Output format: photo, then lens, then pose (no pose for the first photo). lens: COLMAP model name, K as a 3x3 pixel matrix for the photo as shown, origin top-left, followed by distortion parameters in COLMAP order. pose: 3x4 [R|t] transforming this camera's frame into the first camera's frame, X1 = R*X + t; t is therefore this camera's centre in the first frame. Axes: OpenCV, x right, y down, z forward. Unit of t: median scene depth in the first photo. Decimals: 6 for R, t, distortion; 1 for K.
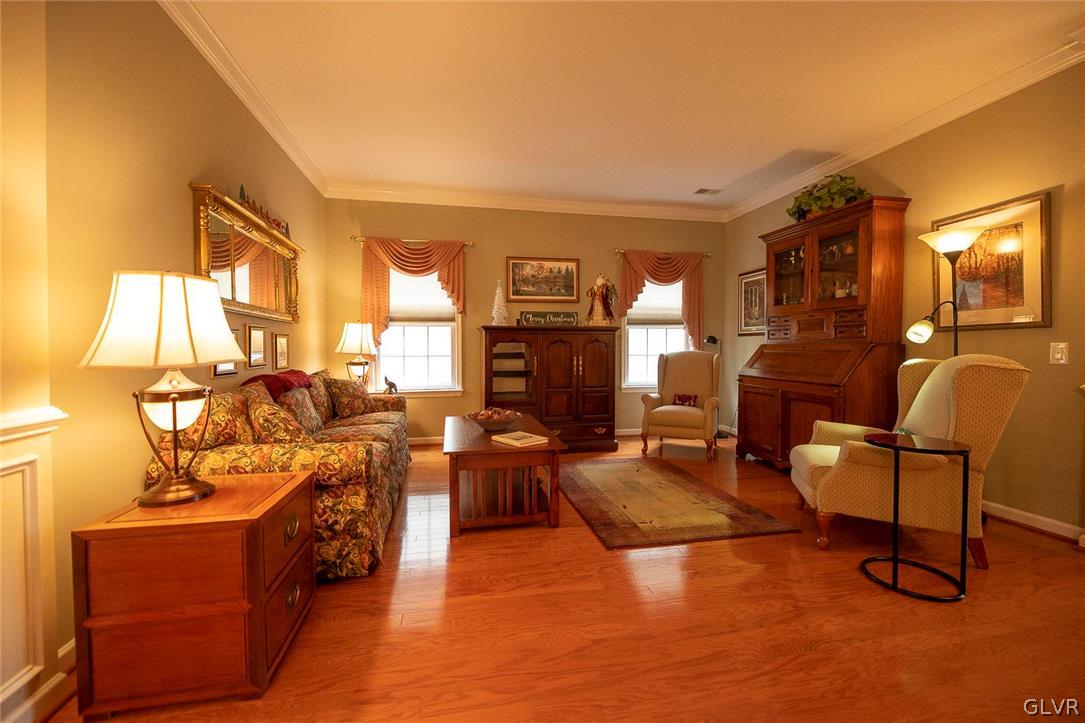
lens RADIAL K [[421.7, 0, 561.8], [0, 421.7, 355.7], [0, 0, 1]] dist [0.016912, -0.000074]
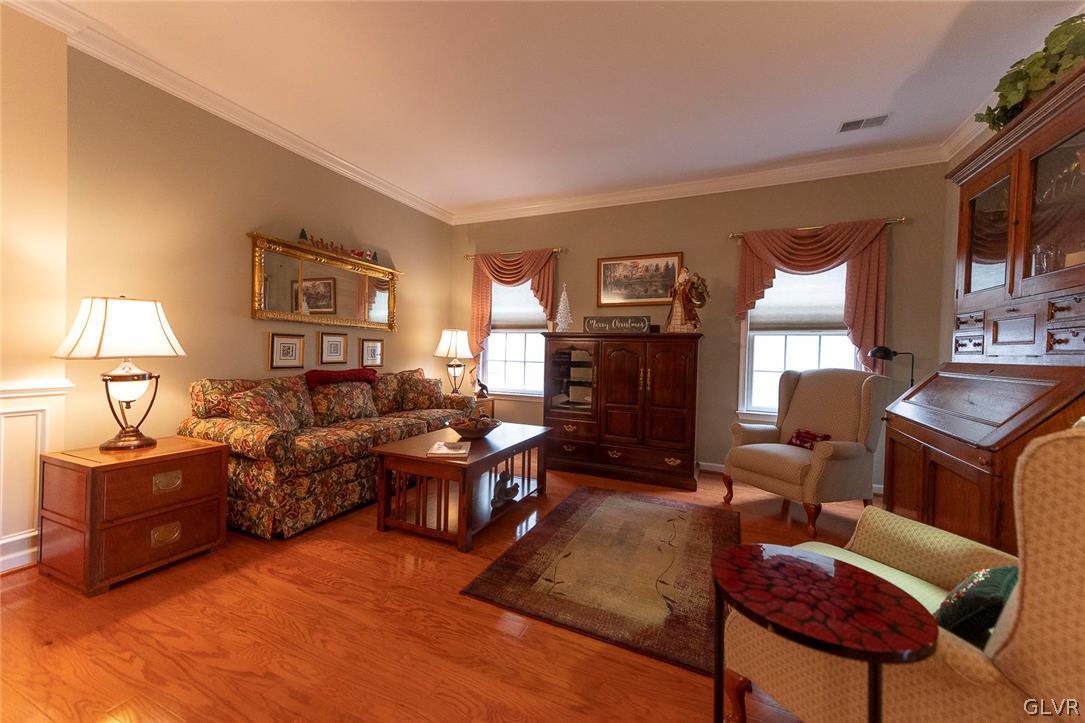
lens RADIAL K [[421.7, 0, 547.6], [0, 421.7, 361.4], [0, 0, 1]] dist [0.016912, -0.000074]
pose [[0.807827, 0.035992, -0.588320, 0.365561], [-0.039479, 0.999196, 0.006920, -0.010462], [0.588097, 0.017636, 0.808598, 0.201438]]
